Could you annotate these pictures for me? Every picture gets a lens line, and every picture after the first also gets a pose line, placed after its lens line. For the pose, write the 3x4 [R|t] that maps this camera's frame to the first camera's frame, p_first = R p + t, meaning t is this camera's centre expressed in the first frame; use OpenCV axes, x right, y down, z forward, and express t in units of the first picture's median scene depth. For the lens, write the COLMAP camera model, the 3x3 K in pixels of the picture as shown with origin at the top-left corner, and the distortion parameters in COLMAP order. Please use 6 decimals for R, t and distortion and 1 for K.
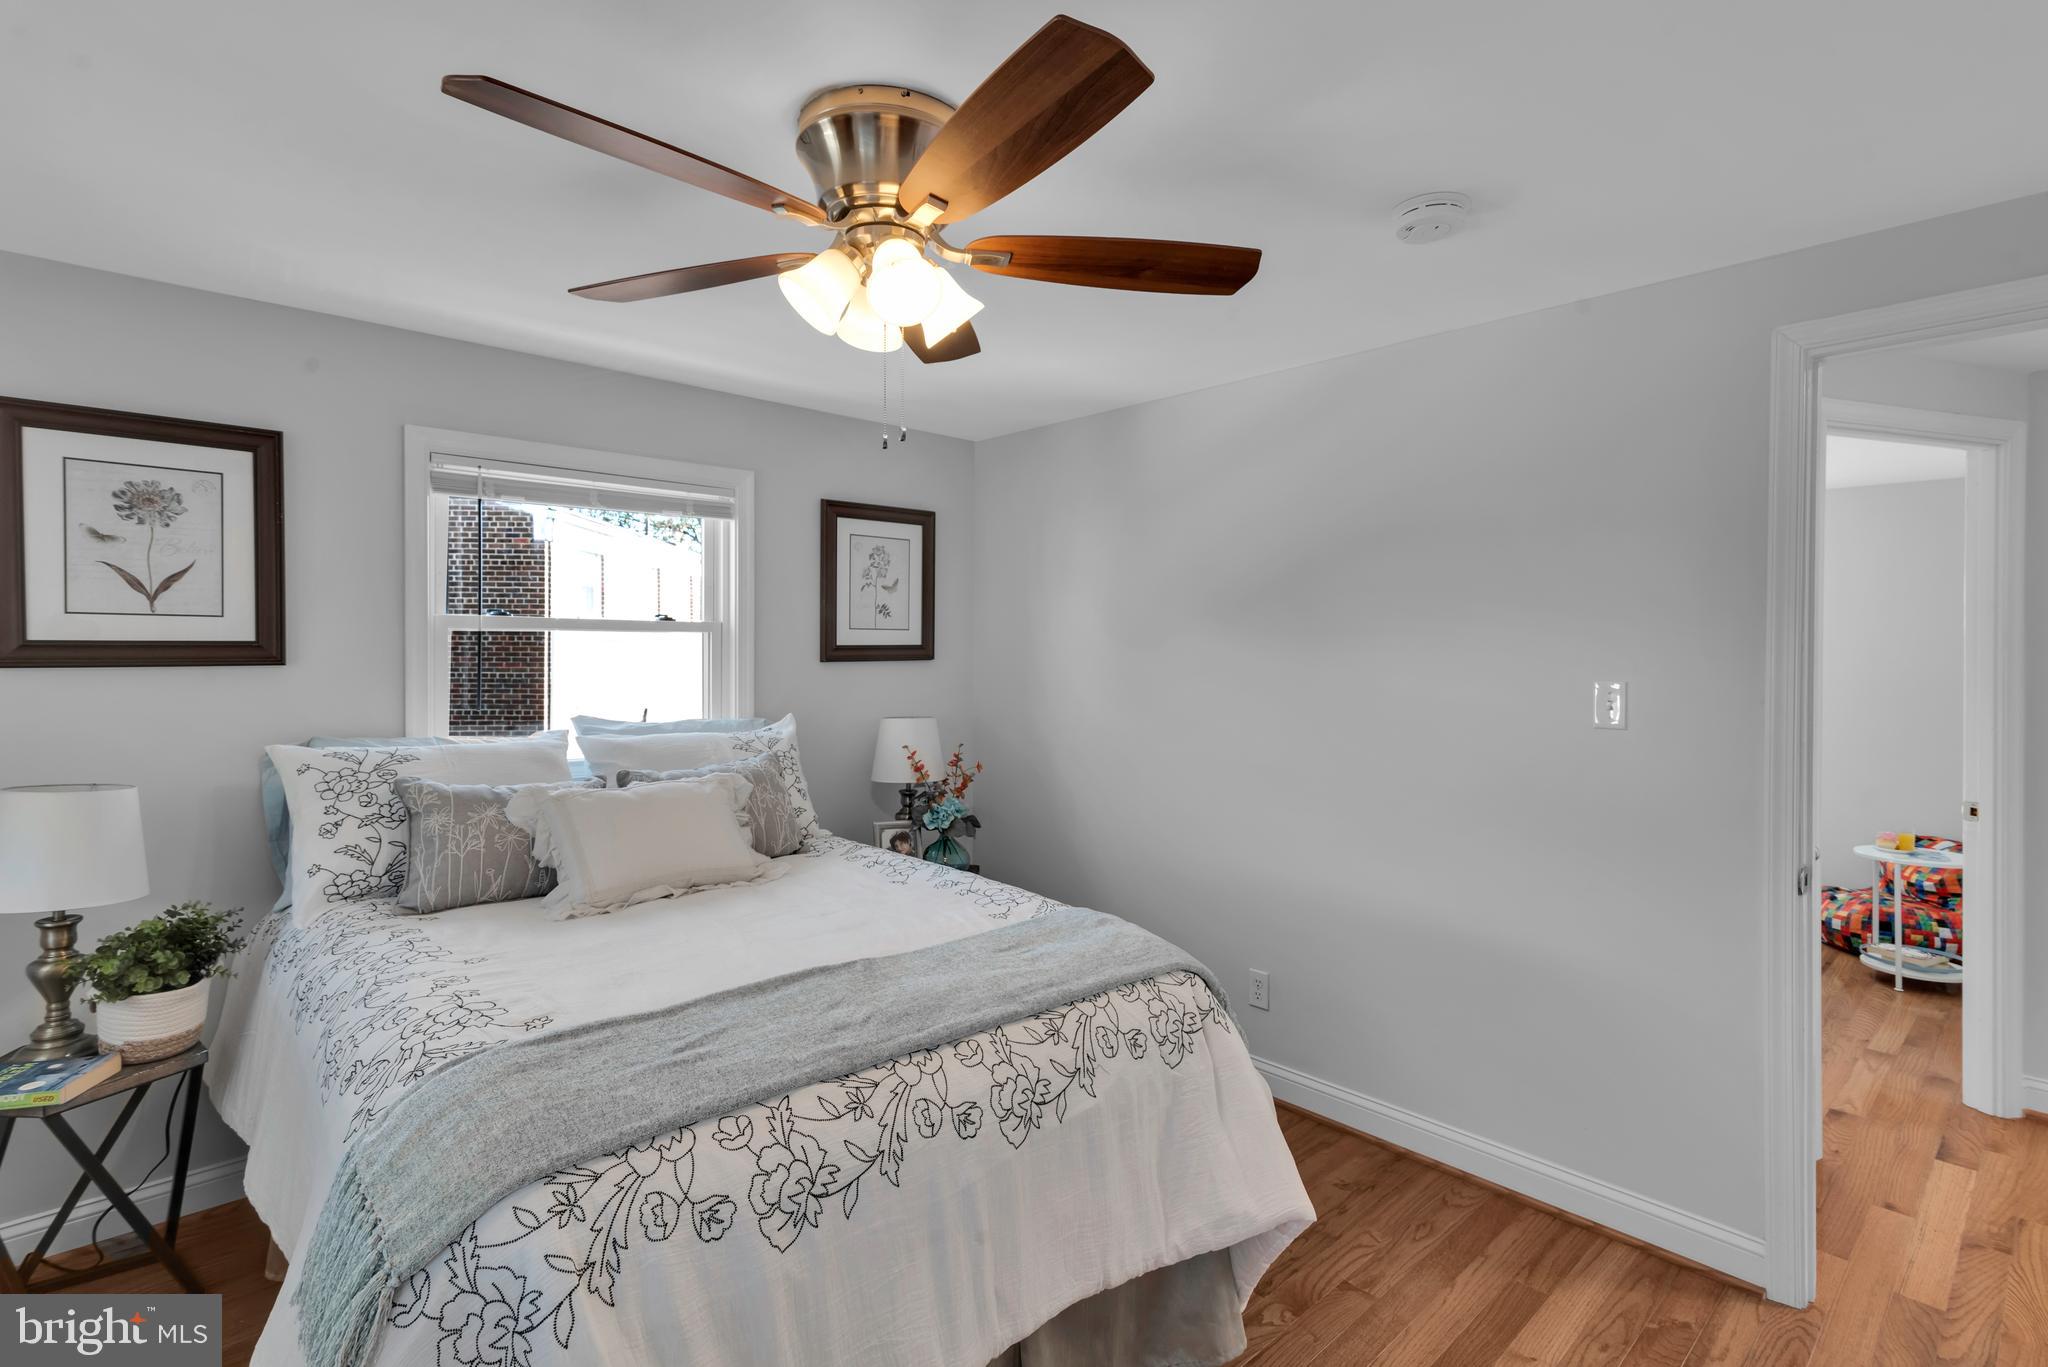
lens RADIAL K [[987.4, 0, 1027.0], [0, 987.4, 658.6], [0, 0, 1]] dist [0.001390, 0.001200]
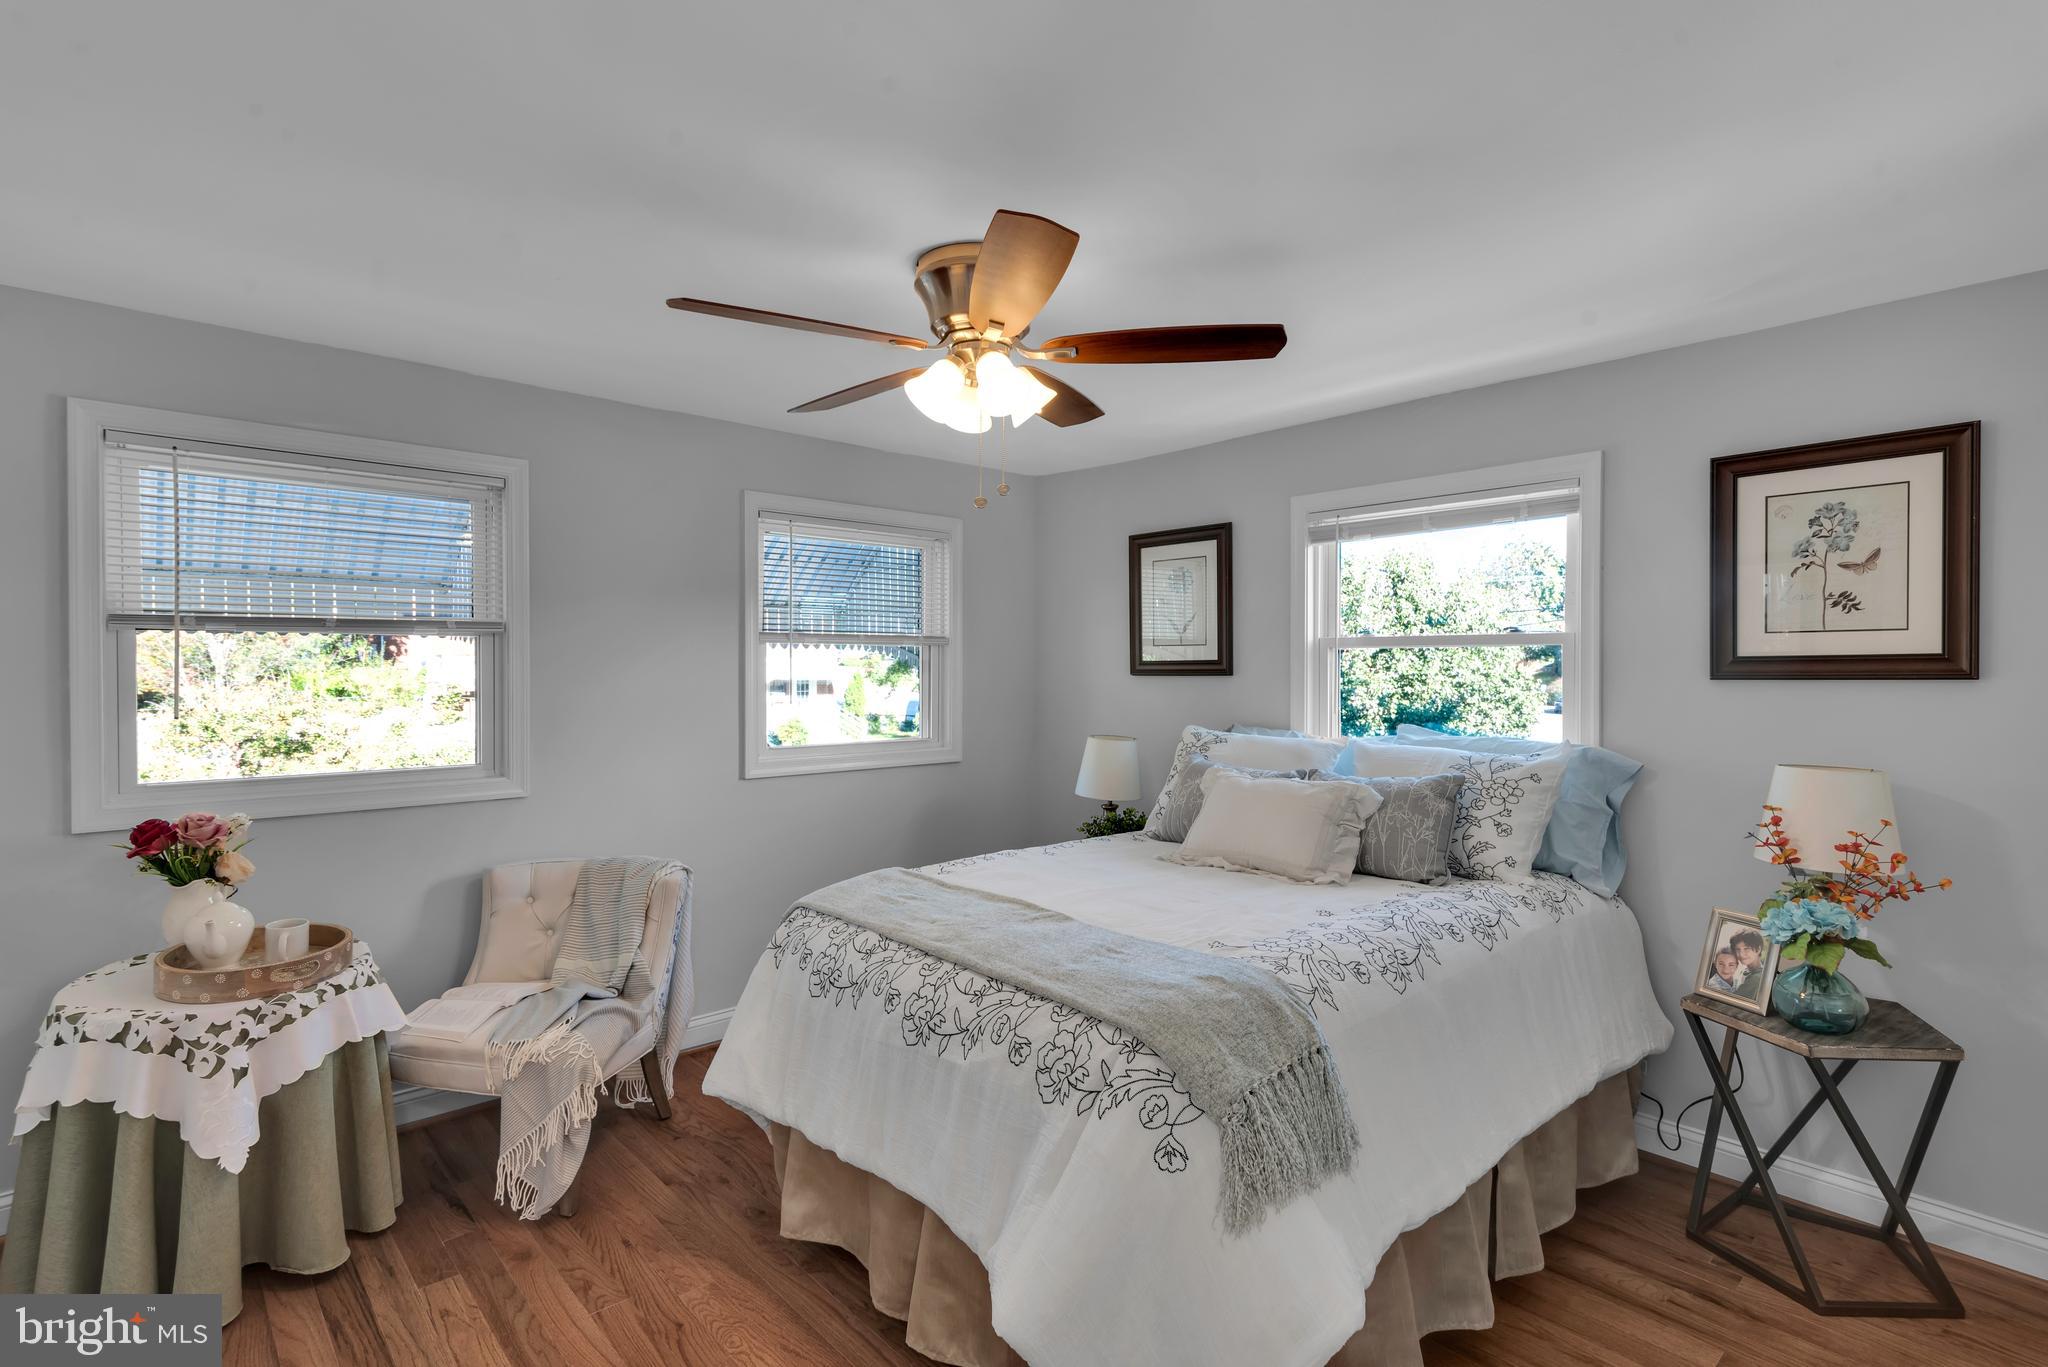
lens RADIAL K [[976.7, 0, 1029.1], [0, 976.7, 680.4], [0, 0, 1]] dist [0.013737, 0.000602]
pose [[-0.003991, 0.013588, -0.999900, 0.678499], [-0.005795, 0.999891, 0.013611, -0.002661], [0.999975, 0.005848, -0.003912, 0.617740]]
